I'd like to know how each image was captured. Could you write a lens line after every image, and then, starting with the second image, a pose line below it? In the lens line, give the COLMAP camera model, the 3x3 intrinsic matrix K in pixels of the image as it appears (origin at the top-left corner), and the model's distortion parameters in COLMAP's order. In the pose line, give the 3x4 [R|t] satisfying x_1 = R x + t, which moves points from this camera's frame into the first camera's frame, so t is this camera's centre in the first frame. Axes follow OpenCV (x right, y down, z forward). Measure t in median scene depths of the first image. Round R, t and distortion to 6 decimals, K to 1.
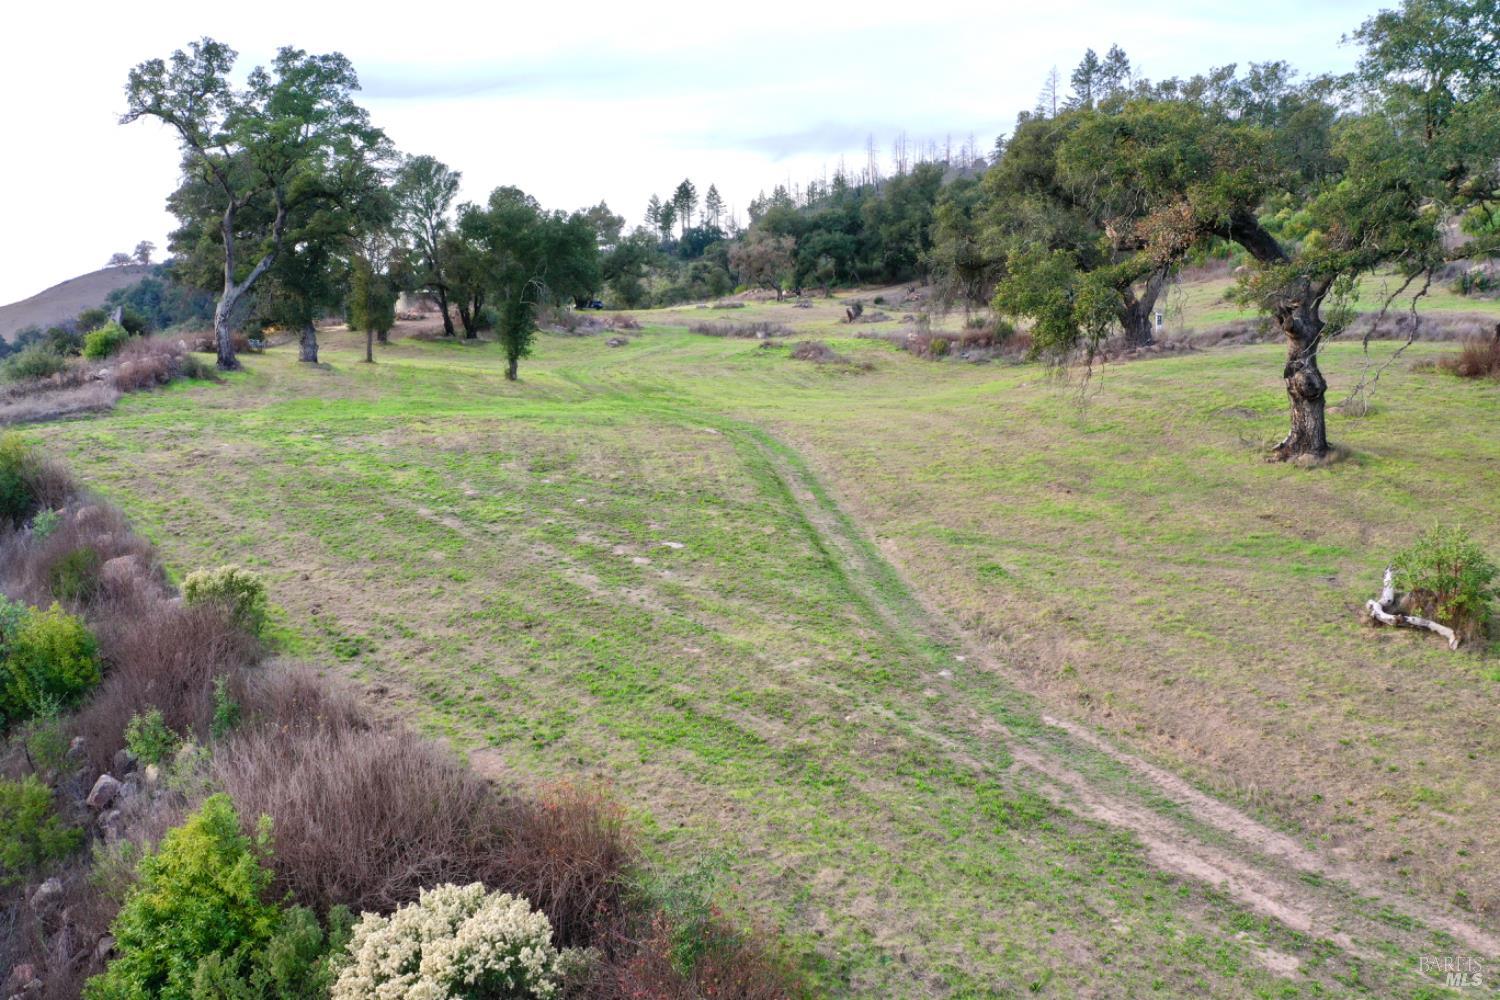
lens RADIAL K [[1184.1, 0, 749.5], [0, 1184.1, 497.4], [0, 0, 1]] dist [-0.002388, -0.005579]
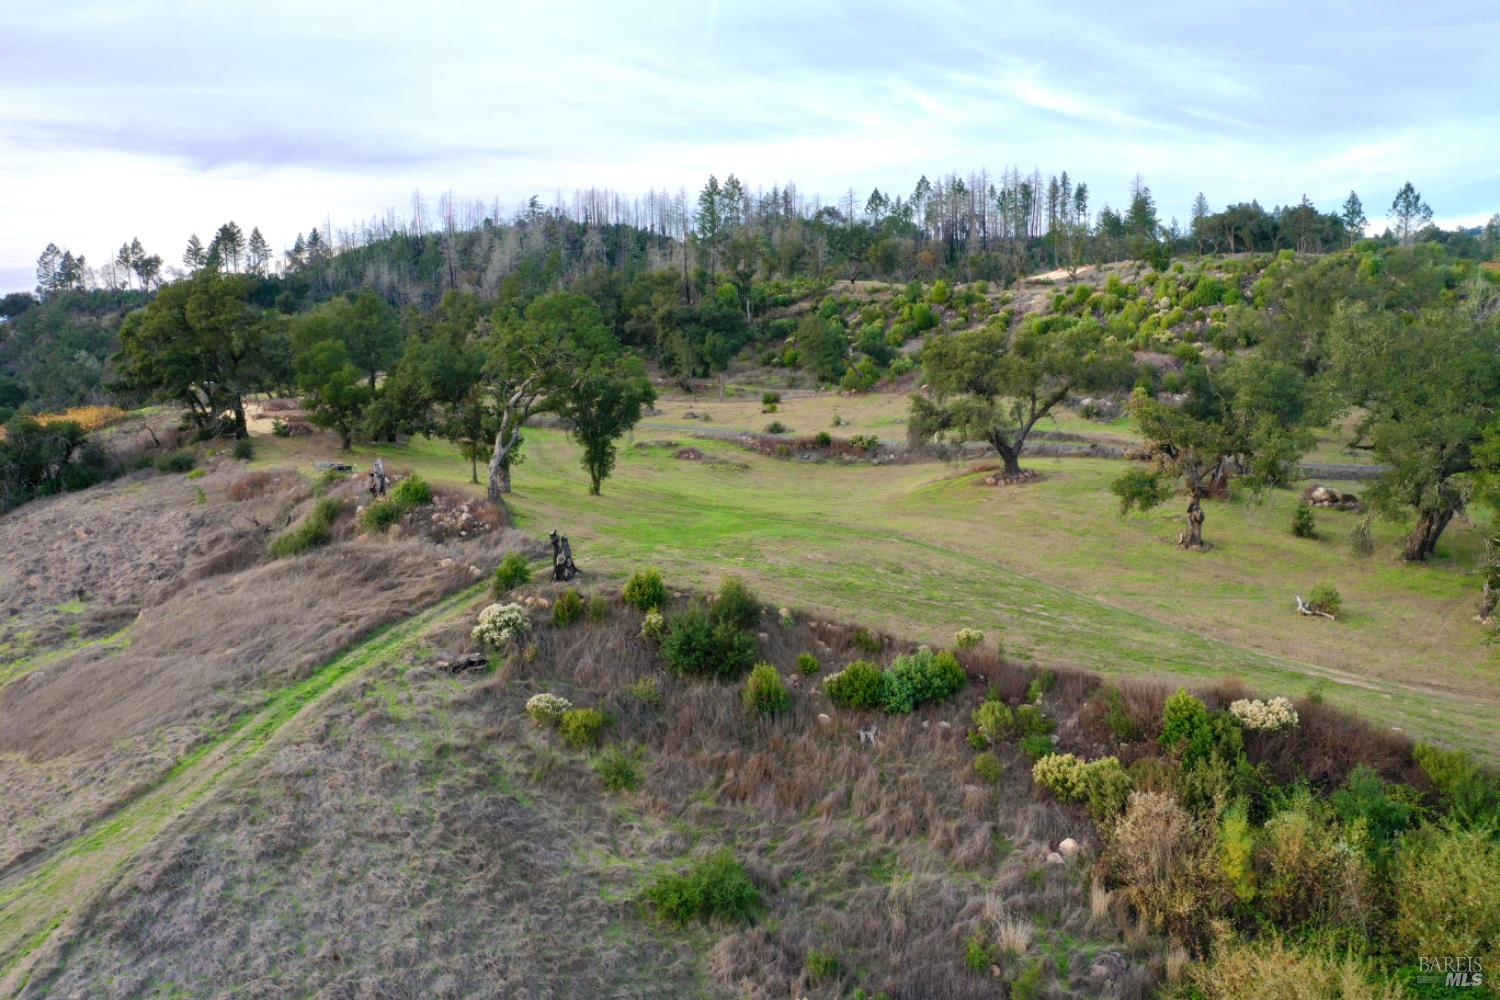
lens RADIAL K [[1185.0, 0, 750.0], [0, 1185.0, 500.0], [0, 0, 1]] dist [0.000354, -0.004533]
pose [[0.898148, -0.037716, 0.438074, -0.459878], [0.046460, 0.998877, -0.009256, -0.049963], [-0.437233, 0.028666, 0.898892, -0.245962]]
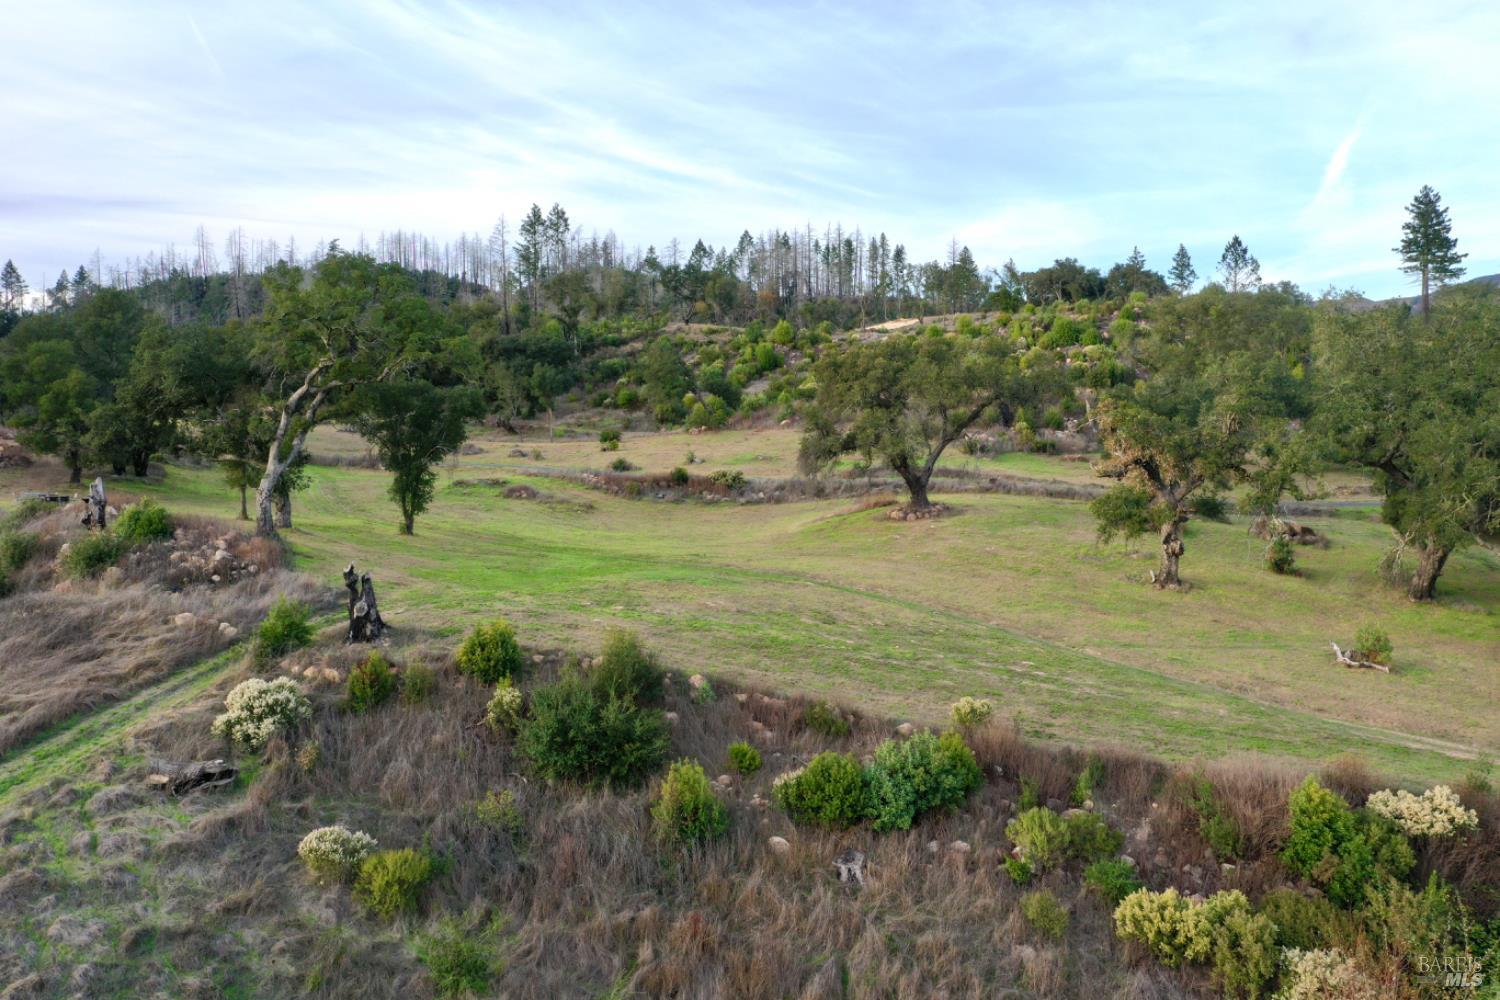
lens RADIAL K [[1184.1, 0, 749.5], [0, 1184.1, 497.4], [0, 0, 1]] dist [-0.002388, -0.005579]
pose [[0.817502, -0.013273, 0.575773, -0.402881], [0.057173, 0.996666, -0.058201, -0.035894], [-0.573081, 0.080498, 0.815535, -0.056804]]
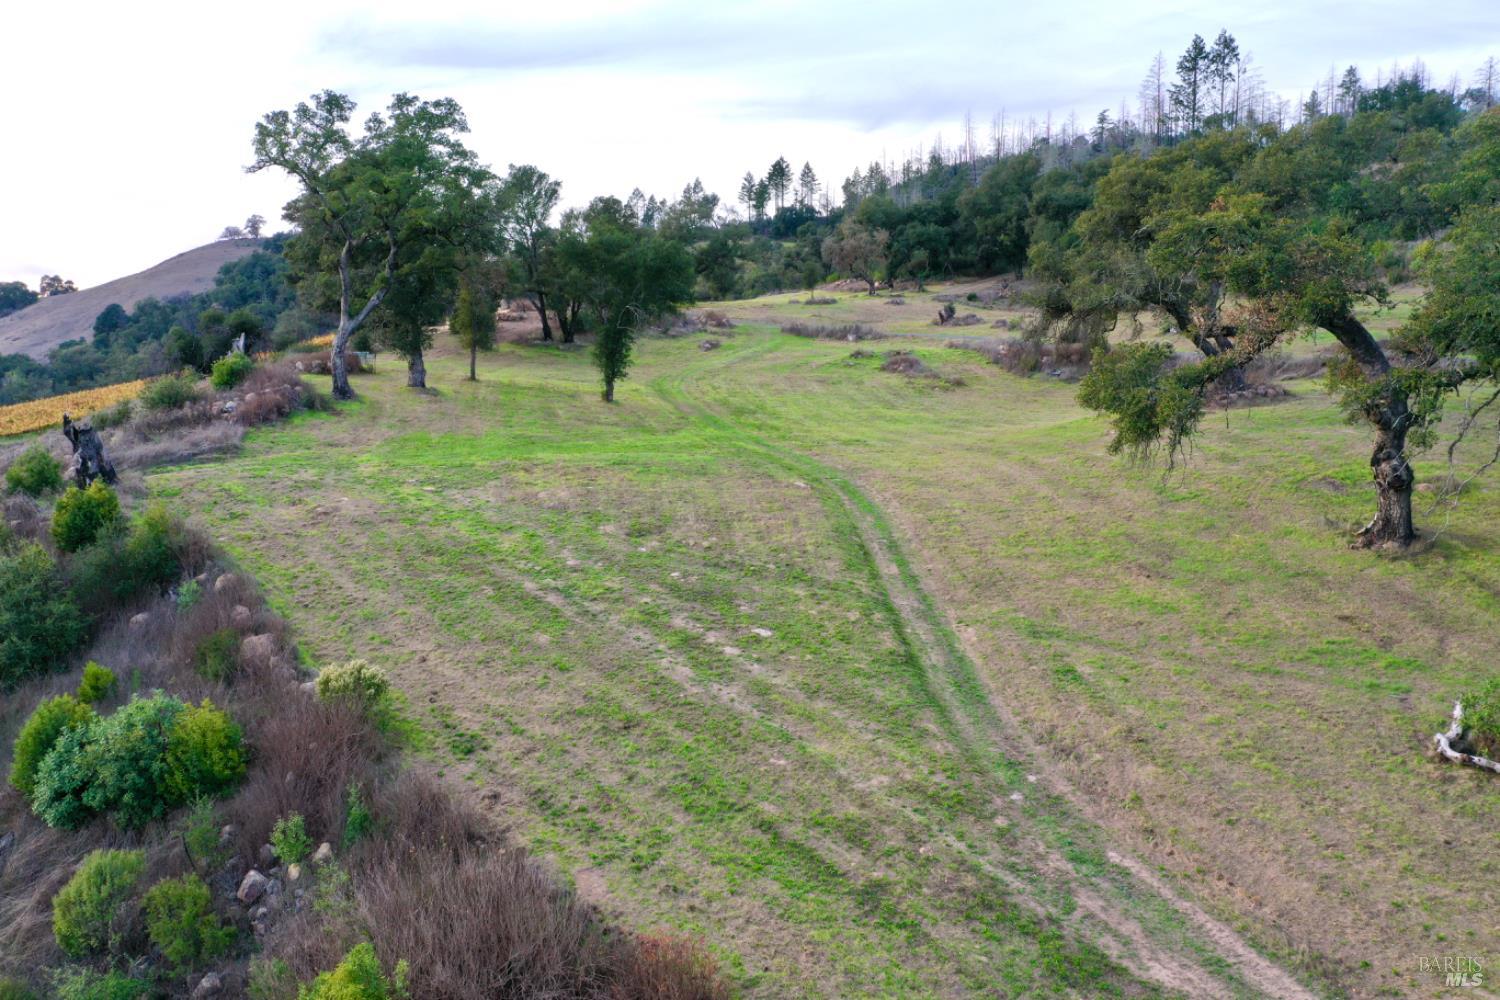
lens RADIAL K [[1184.1, 0, 749.5], [0, 1184.1, 497.4], [0, 0, 1]] dist [-0.002388, -0.005579]
pose [[0.997045, 0.021159, -0.073849, -0.000078], [-0.019333, 0.999492, 0.025349, -0.030899], [0.074348, -0.023846, 0.996947, -0.014736]]
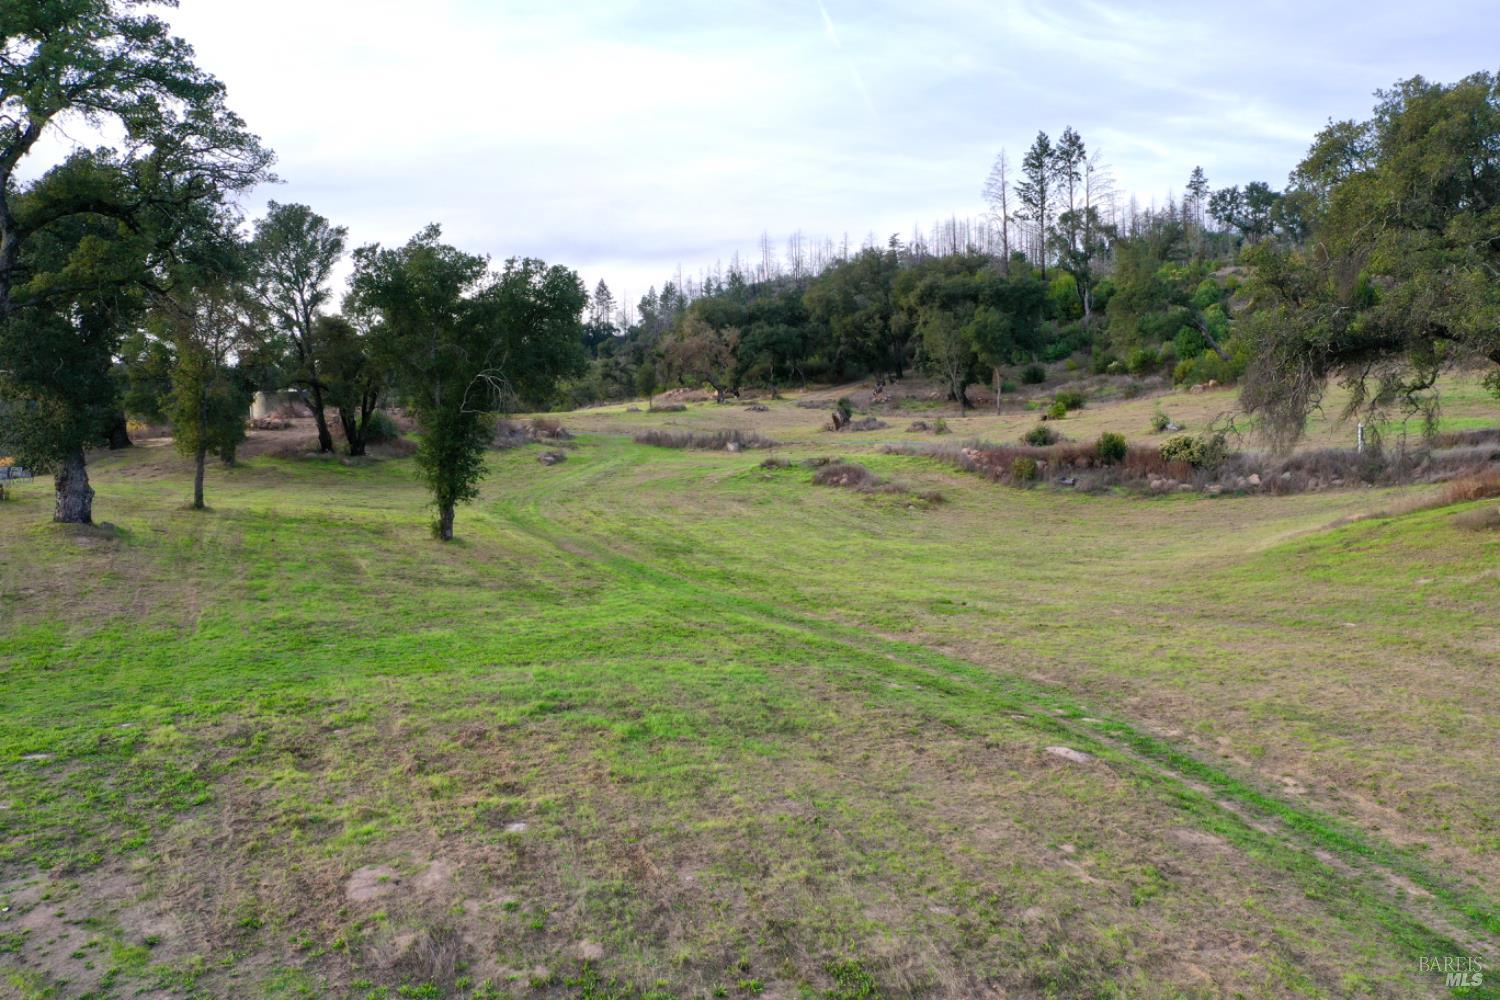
lens RADIAL K [[1178.9, 0, 750.0], [0, 1178.9, 500.0], [0, 0, 1]] dist [-0.010322, 0.000811]
pose [[0.994005, -0.008136, 0.109033, -0.078636], [0.016804, 0.996747, -0.078823, -0.048795], [-0.108037, 0.080182, 0.990908, 0.275124]]
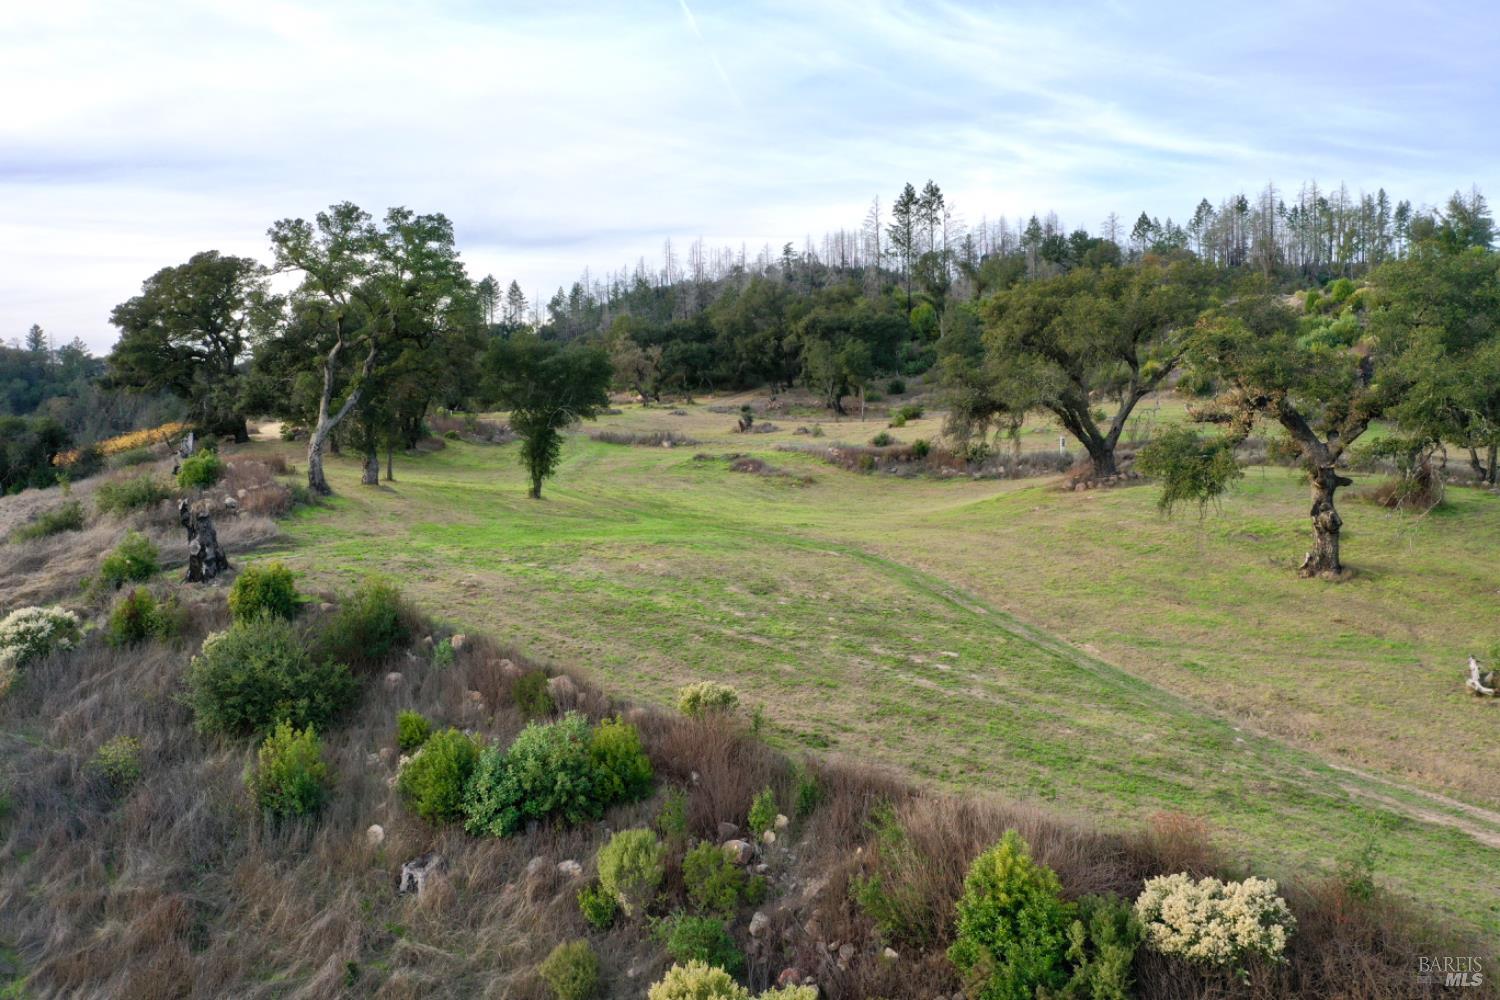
lens RADIAL K [[1184.1, 0, 749.5], [0, 1184.1, 497.4], [0, 0, 1]] dist [-0.002388, -0.005579]
pose [[0.980270, -0.003019, 0.197642, -0.156837], [0.017688, 0.997212, -0.072499, -0.012047], [-0.196872, 0.074564, 0.977590, -0.072819]]
